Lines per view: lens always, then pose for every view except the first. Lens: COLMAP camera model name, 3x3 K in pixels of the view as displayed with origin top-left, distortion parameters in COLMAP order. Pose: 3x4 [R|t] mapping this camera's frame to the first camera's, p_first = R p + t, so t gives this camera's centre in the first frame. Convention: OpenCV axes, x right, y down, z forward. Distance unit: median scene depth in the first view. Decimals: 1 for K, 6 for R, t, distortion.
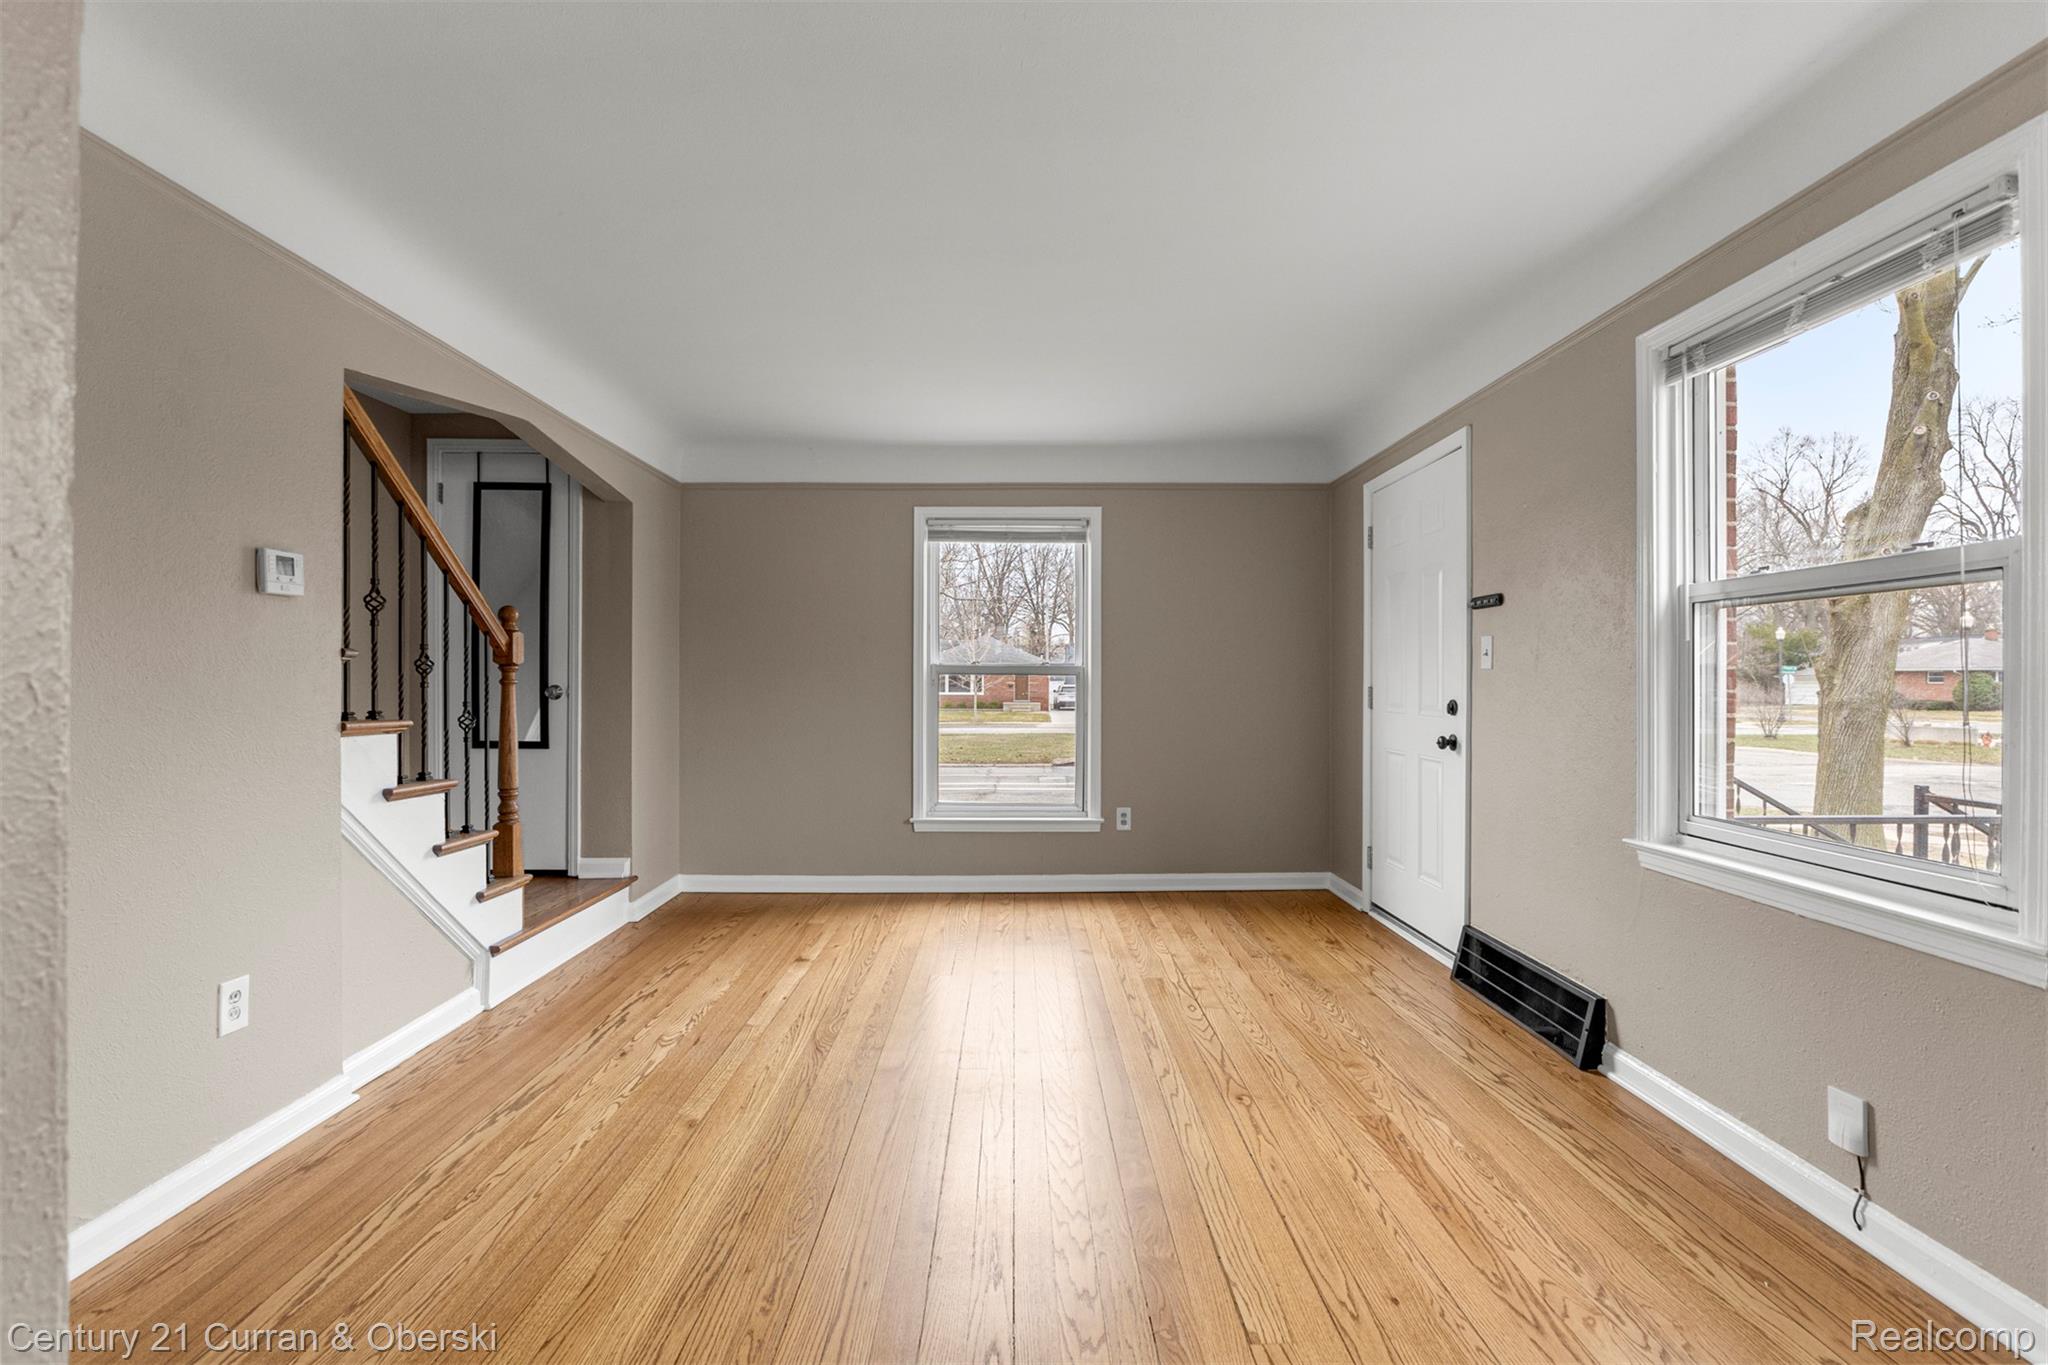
lens RADIAL K [[910.3, 0, 1024.0], [0, 910.3, 682.5], [0, 0, 1]] dist [-0.010335, -0.000054]
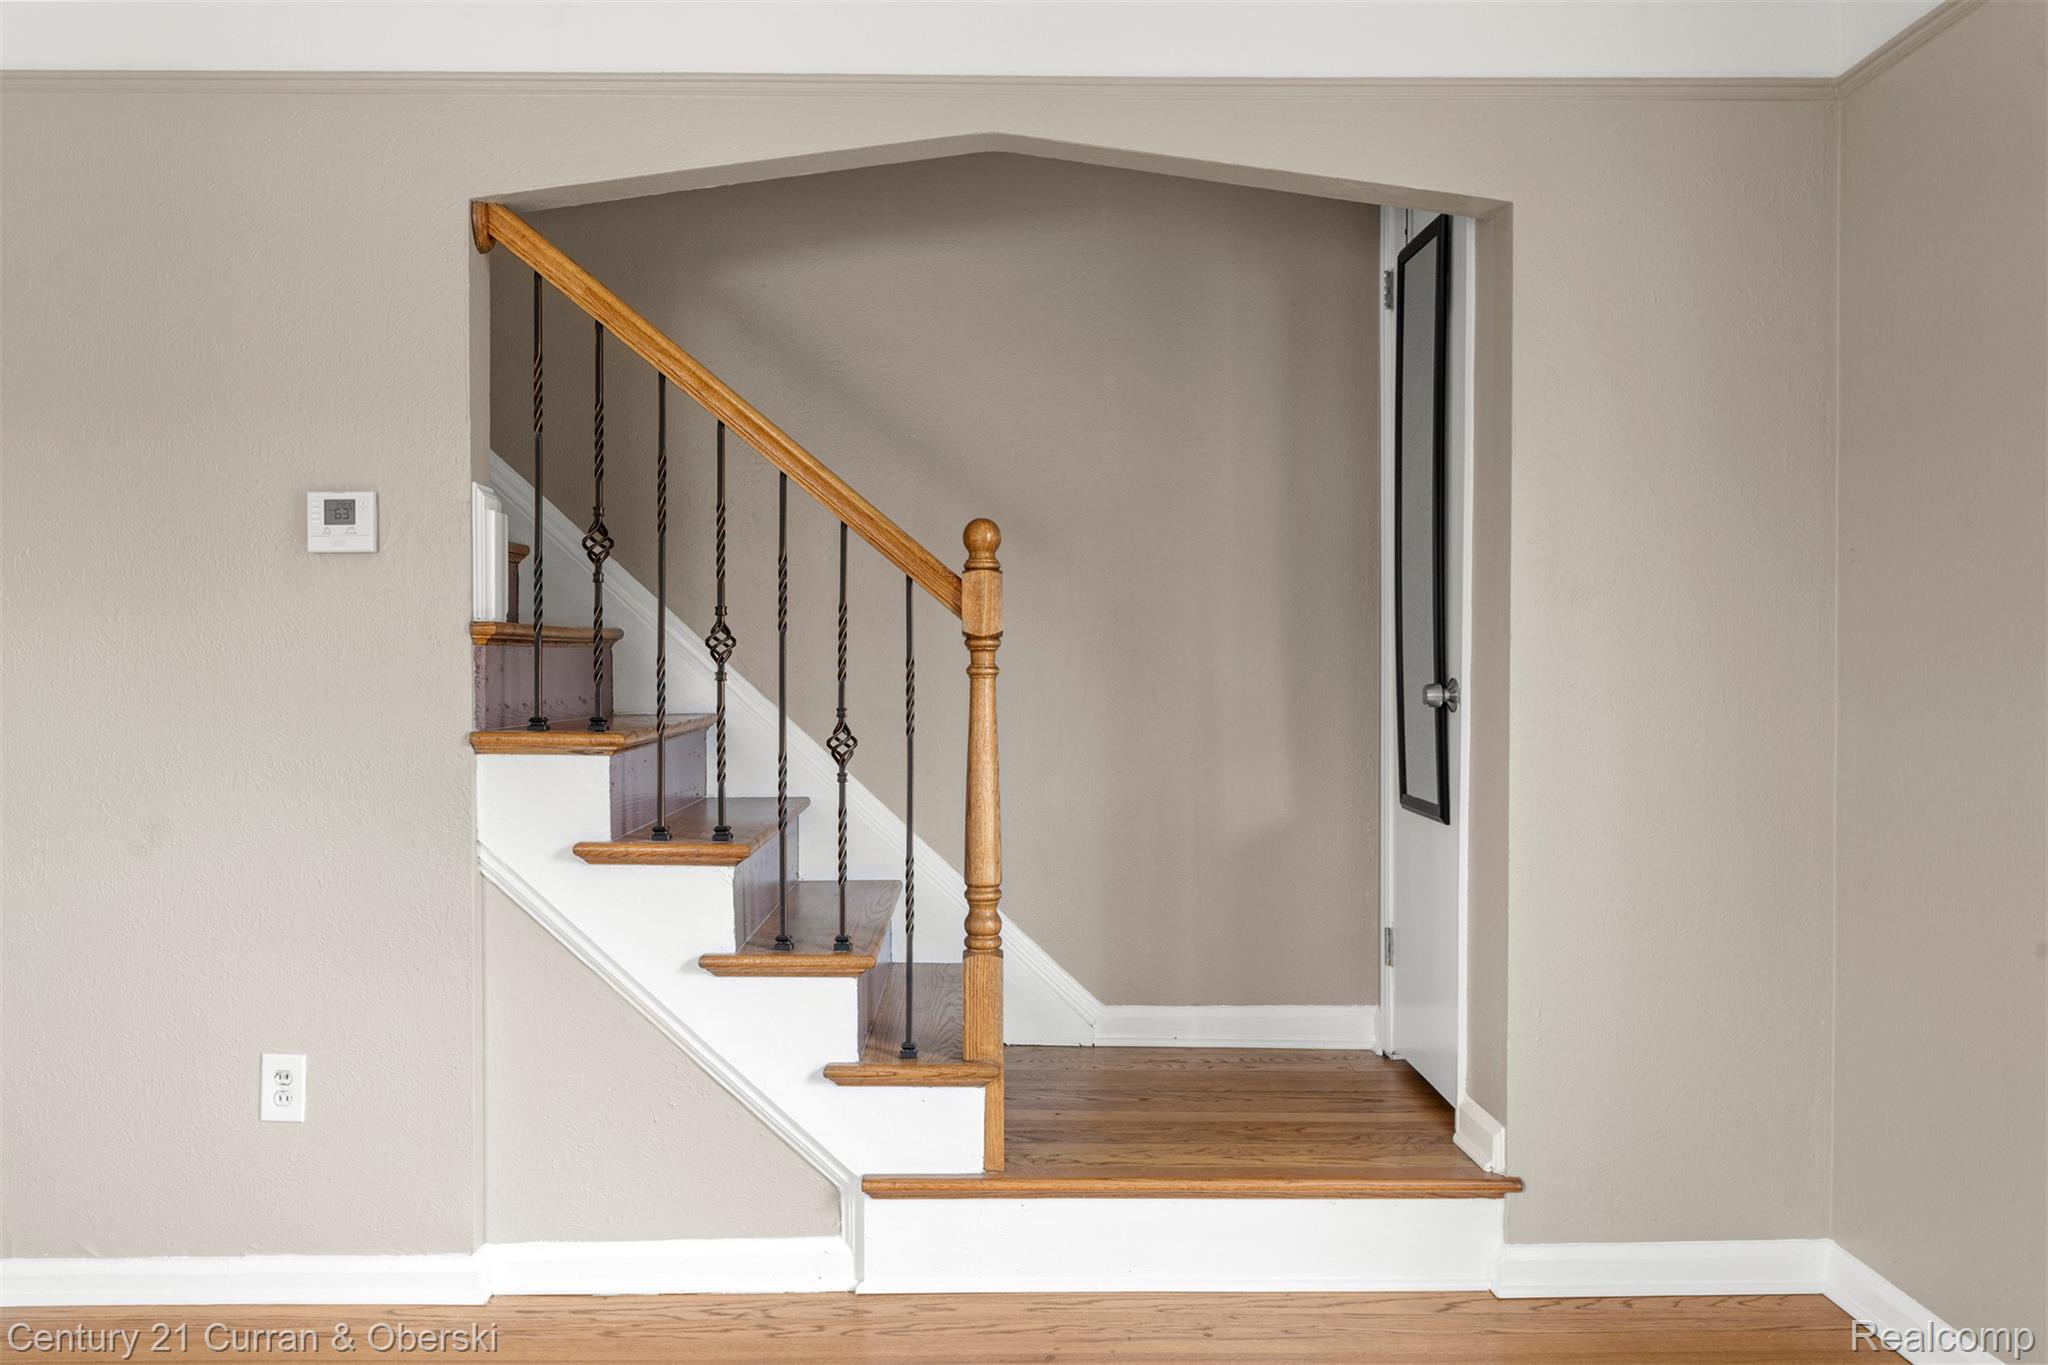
lens RADIAL K [[1687.2, 0, 1026.4], [0, 1687.2, 687.8], [0, 0, 1]] dist [0.008552, 0.000920]
pose [[0.005304, 0.014795, -0.999876, 0.391905], [-0.001480, 0.999890, 0.014787, -0.006075], [0.999985, 0.001401, 0.005325, 1.107558]]
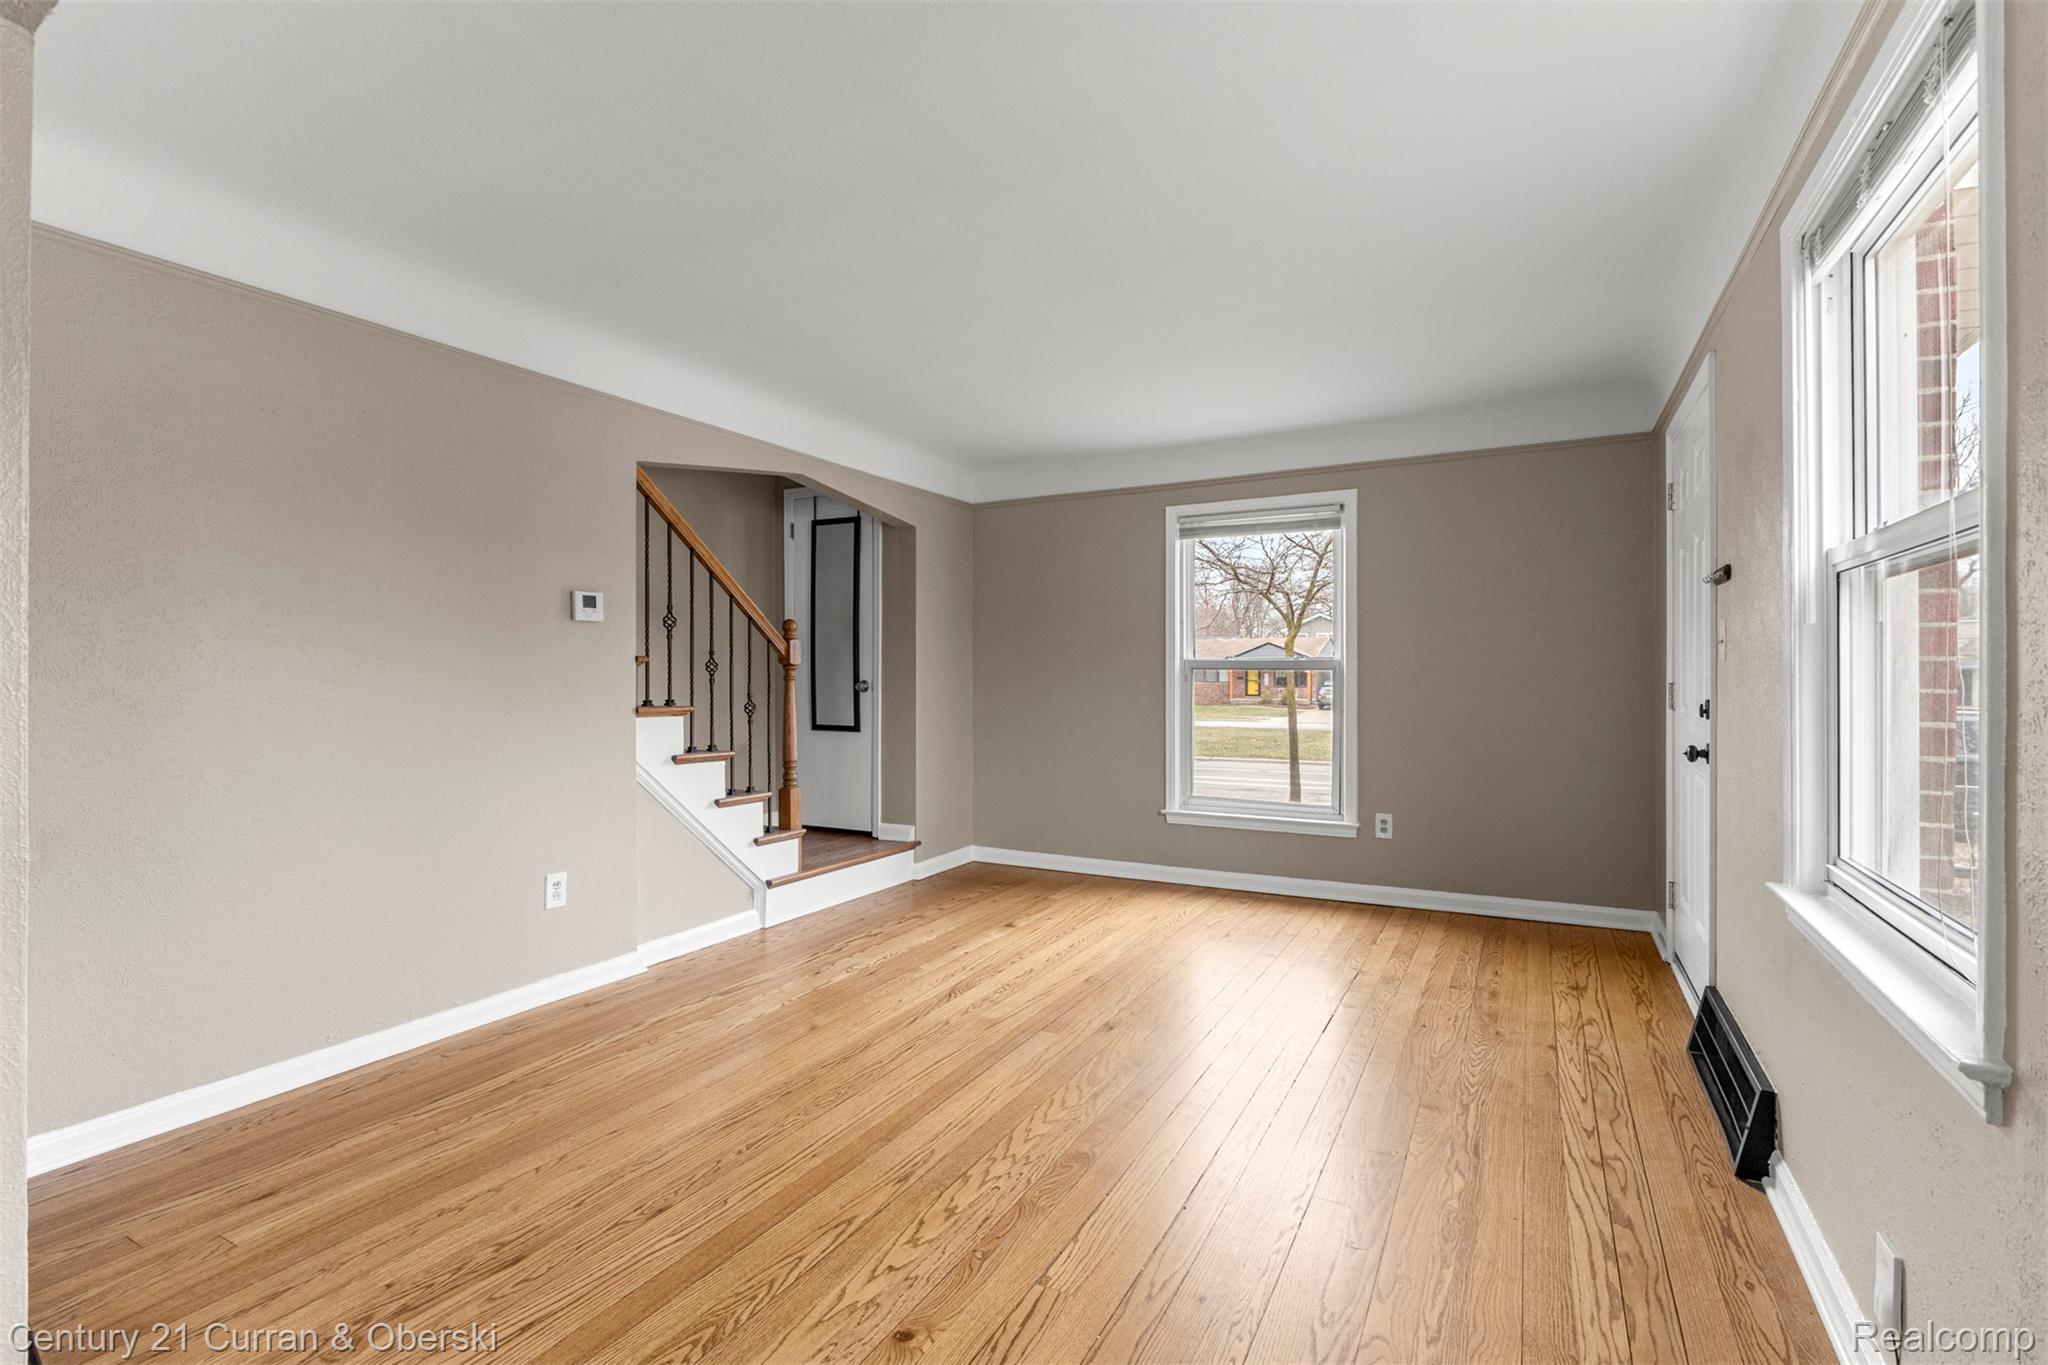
lens RADIAL K [[934.8, 0, 1024.0], [0, 934.8, 671.3], [0, 0, 1]] dist [-0.003072, -0.000228]
pose [[0.873726, -0.004093, -0.486401, 0.402161], [0.001920, 0.999986, -0.004966, -0.003534], [0.486414, 0.003405, 0.873722, -0.000680]]
